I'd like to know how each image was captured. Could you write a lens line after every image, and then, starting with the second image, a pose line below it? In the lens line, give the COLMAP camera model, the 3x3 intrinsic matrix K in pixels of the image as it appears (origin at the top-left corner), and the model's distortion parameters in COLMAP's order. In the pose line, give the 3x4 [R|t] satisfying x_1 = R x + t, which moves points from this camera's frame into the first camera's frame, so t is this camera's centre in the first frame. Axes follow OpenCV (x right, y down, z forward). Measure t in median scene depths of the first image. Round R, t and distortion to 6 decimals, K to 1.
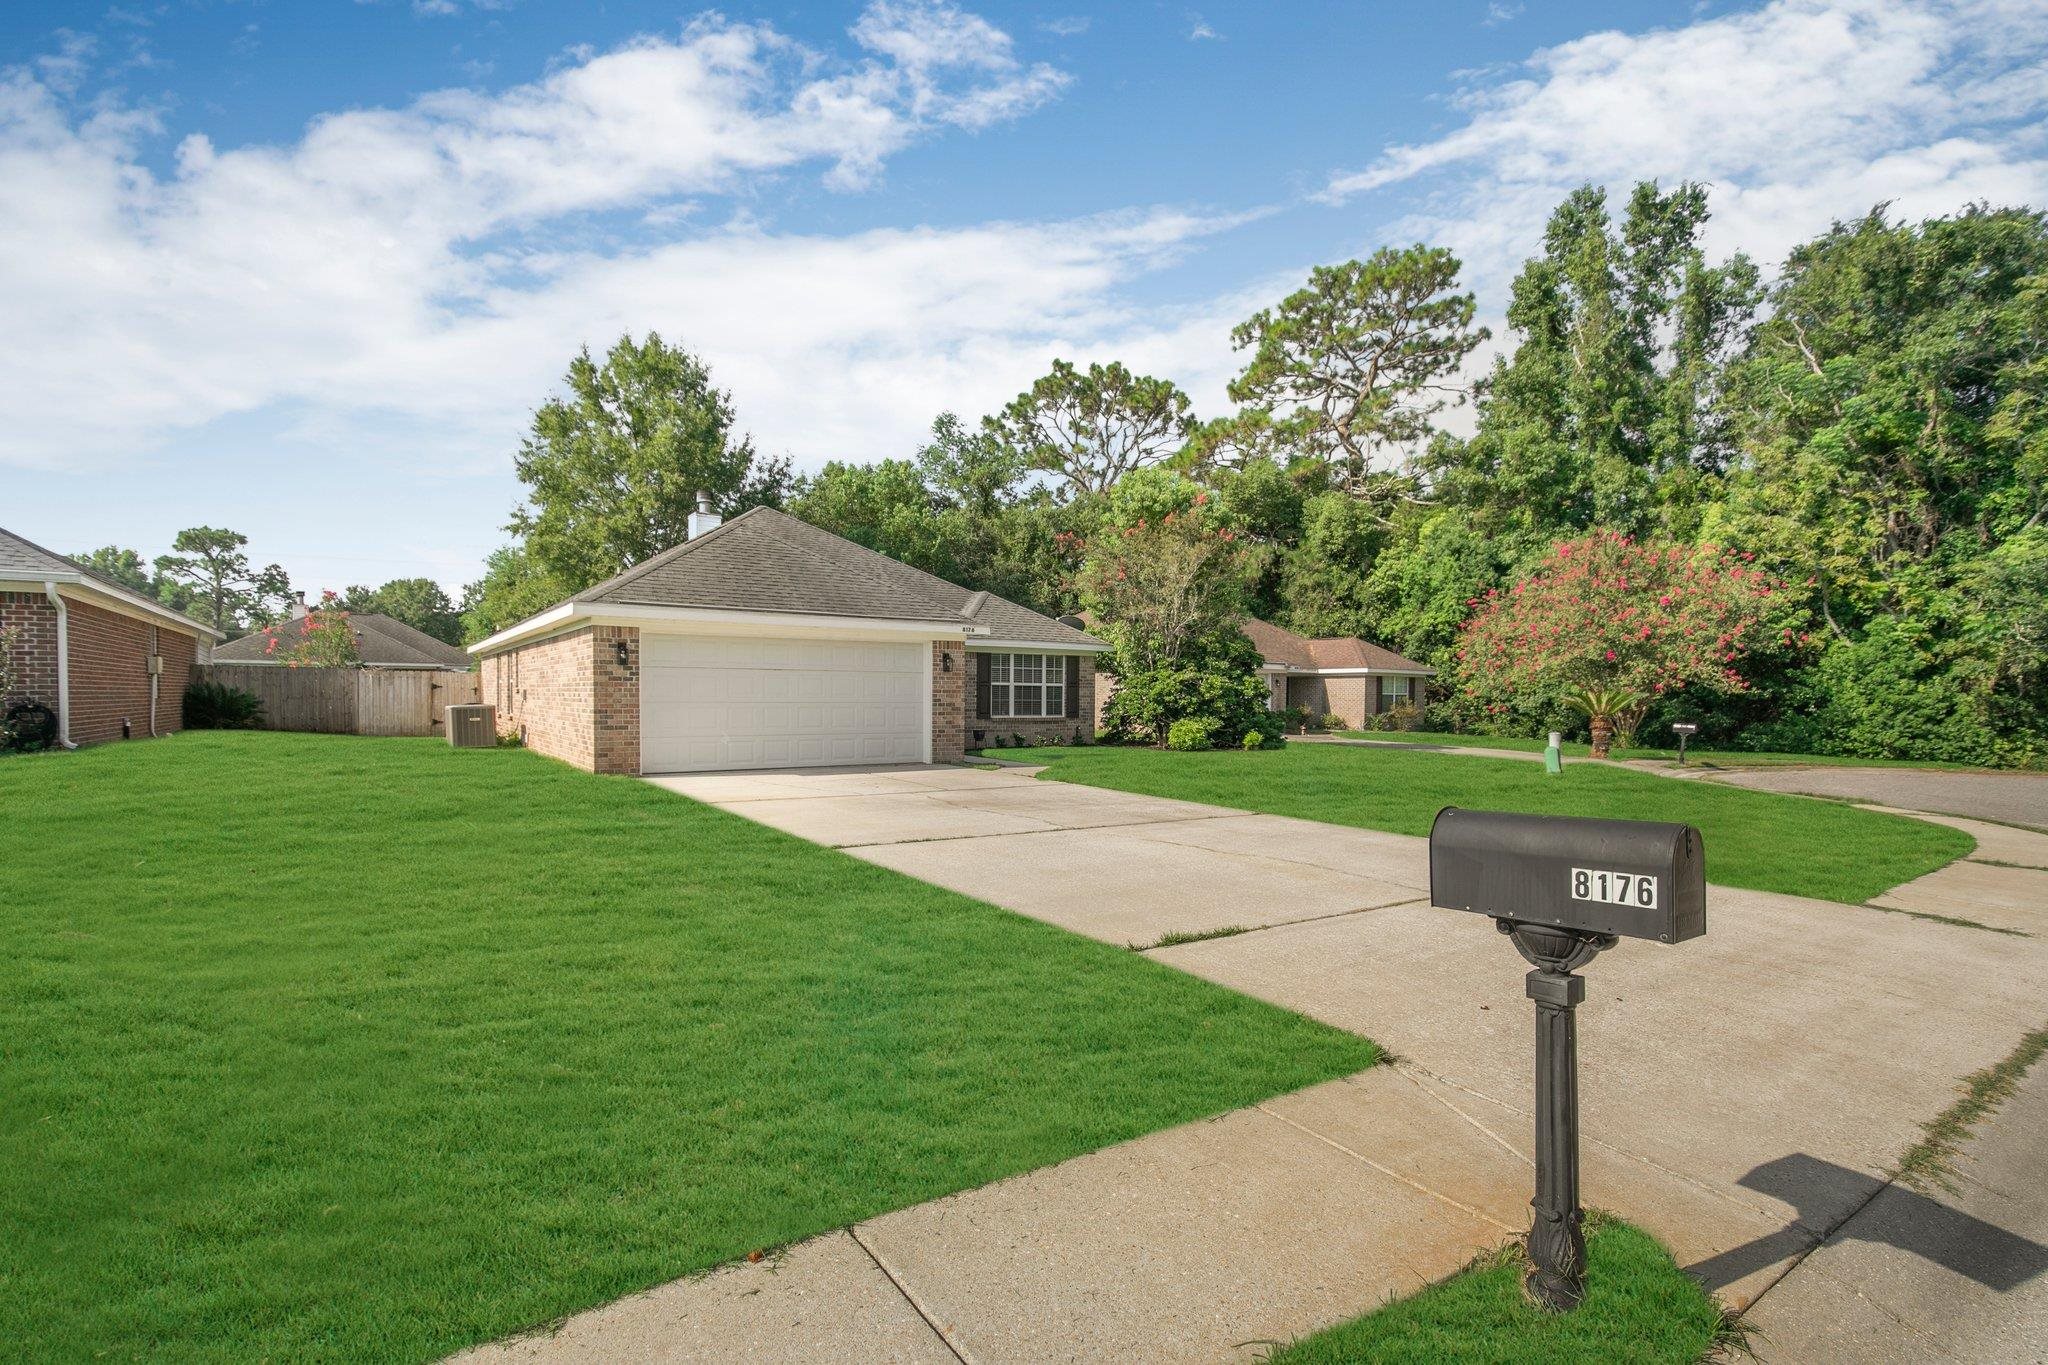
lens RADIAL K [[956.1, 0, 1032.3], [0, 956.1, 691.8], [0, 0, 1]] dist [-0.008094, 0.003702]
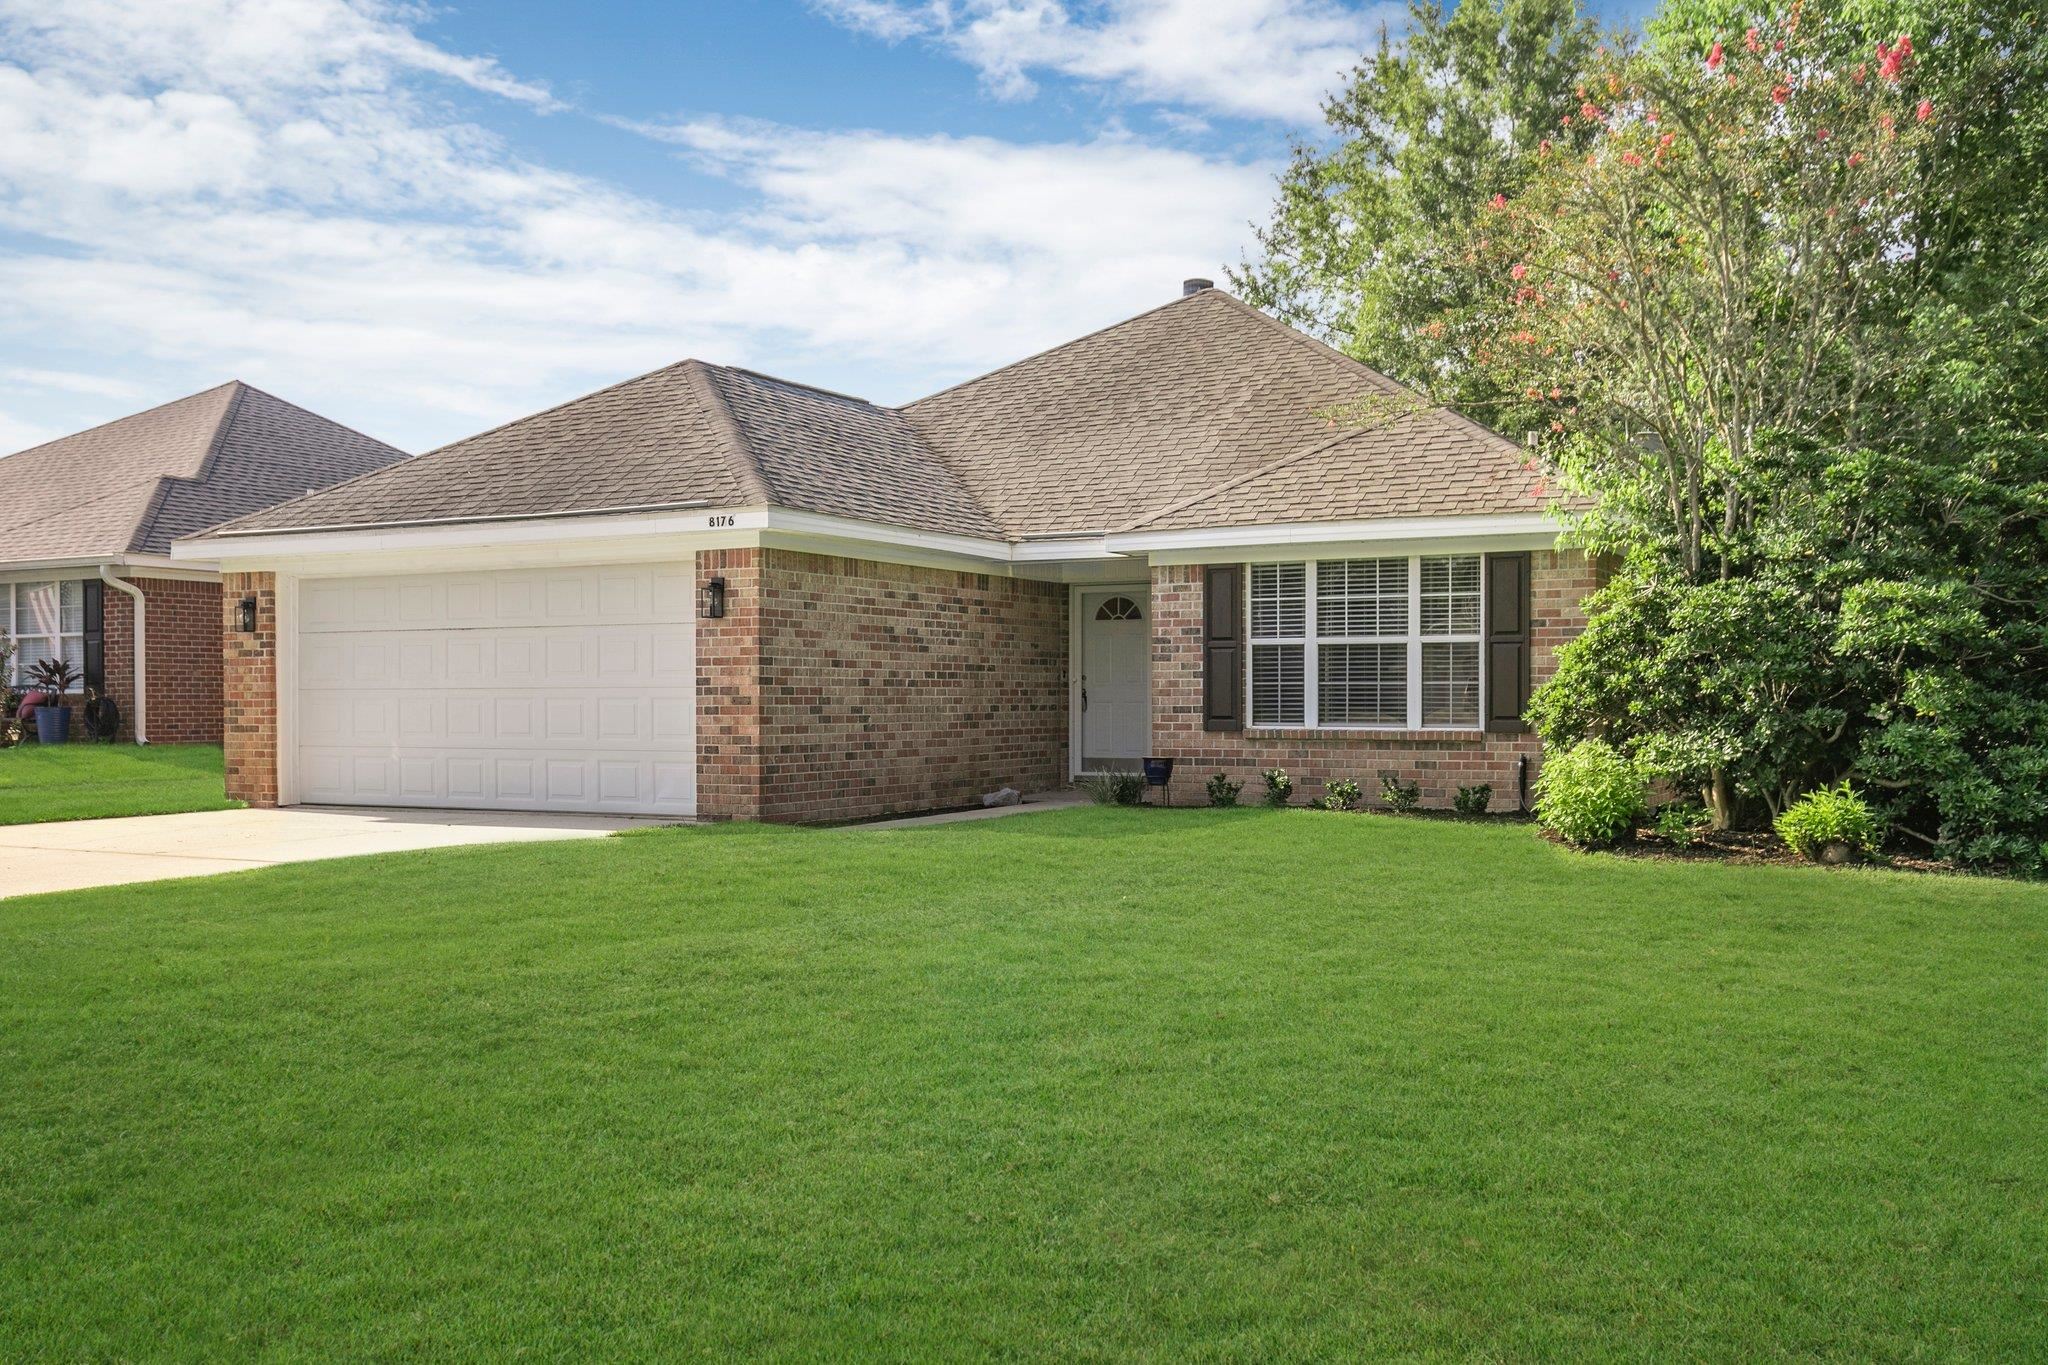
lens RADIAL K [[1848.1, 0, 1022.2], [0, 1848.1, 696.3], [0, 0, 1]] dist [0.064519, 0.006807]
pose [[0.442800, -0.009310, -0.896572, 0.580119], [0.007248, 0.999951, -0.006804, 0.017484], [0.896591, -0.003486, 0.442846, 0.565772]]
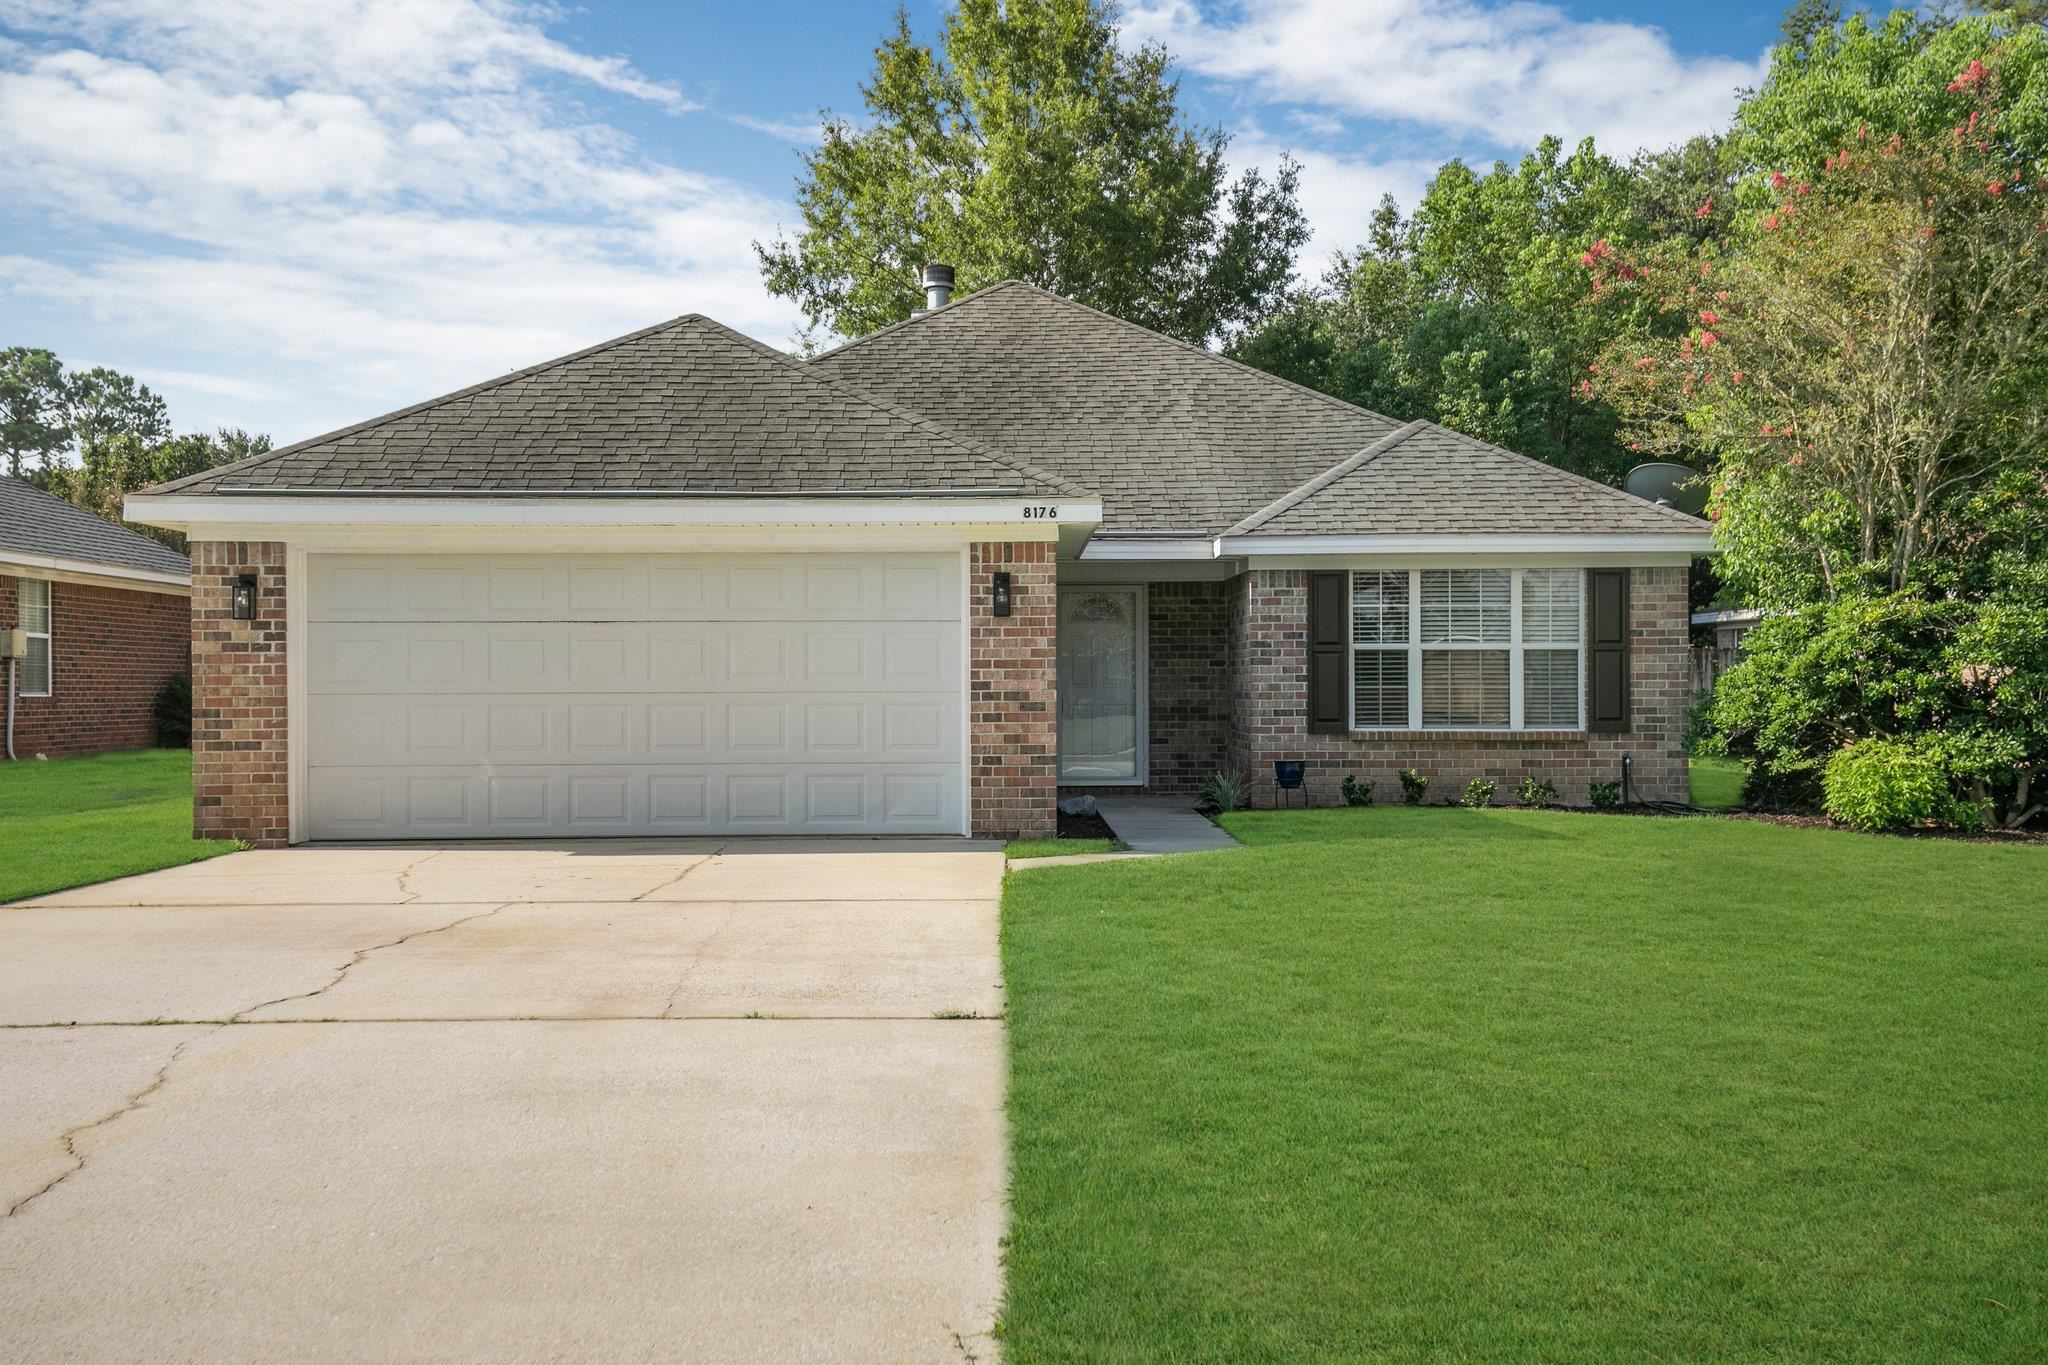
lens RADIAL K [[1972.2, 0, 1025.8], [0, 1972.2, 689.3], [0, 0, 1]] dist [0.156432, 0.000000]
pose [[0.823655, -0.011333, -0.566978, 0.308494], [0.011108, 0.999931, -0.003851, 0.010528], [0.566982, -0.003126, 0.823724, 0.228697]]
